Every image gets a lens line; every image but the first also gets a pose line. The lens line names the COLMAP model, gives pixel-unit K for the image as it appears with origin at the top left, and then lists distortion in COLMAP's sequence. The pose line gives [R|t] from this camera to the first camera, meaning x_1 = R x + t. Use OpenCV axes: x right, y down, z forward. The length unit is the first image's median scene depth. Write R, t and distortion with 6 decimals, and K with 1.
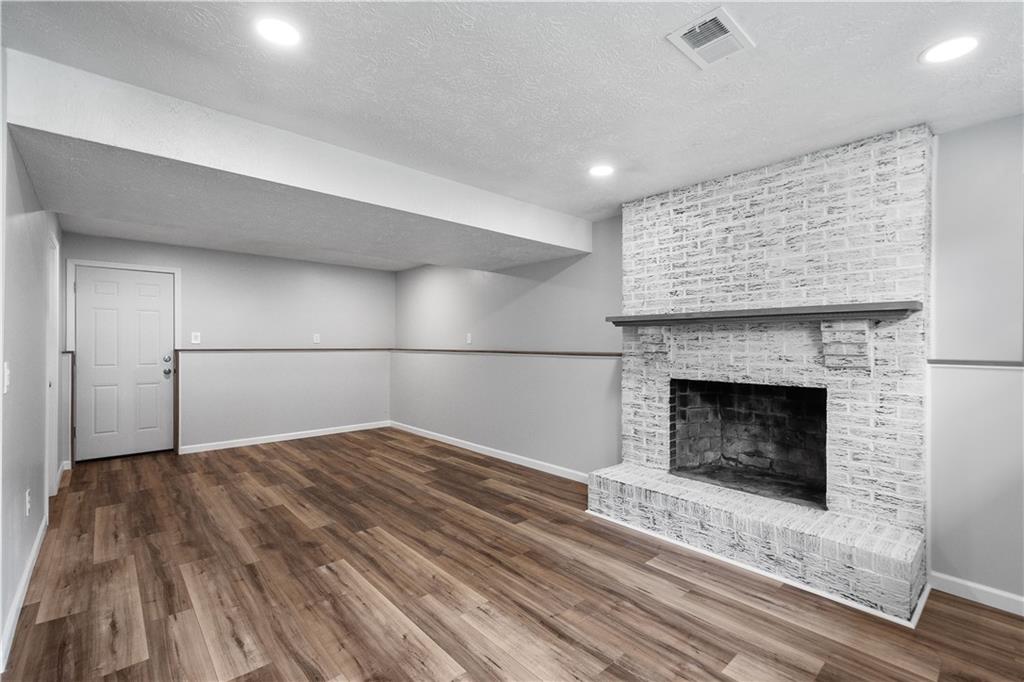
lens RADIAL K [[455.6, 0, 508.9], [0, 455.6, 344.0], [0, 0, 1]] dist [0.010132, -0.000520]
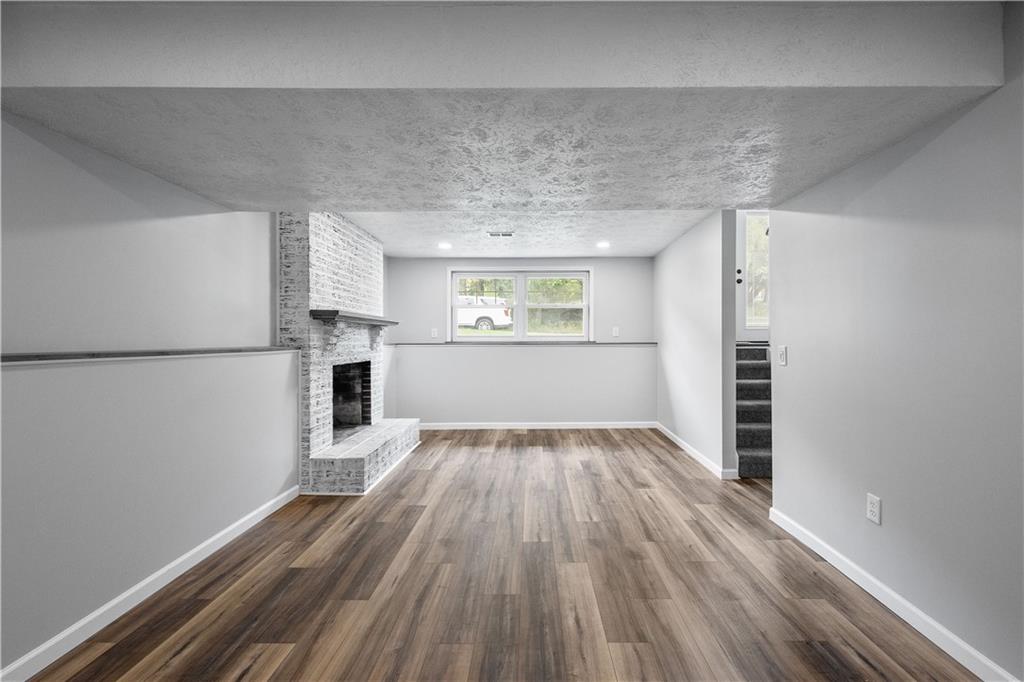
lens RADIAL K [[455.6, 0, 508.9], [0, 455.6, 344.0], [0, 0, 1]] dist [0.010132, -0.000520]
pose [[-0.720772, -0.006059, 0.693146, -0.964842], [0.002855, 0.999927, 0.011710, 0.000338], [-0.693166, 0.010419, -0.720702, 1.810599]]
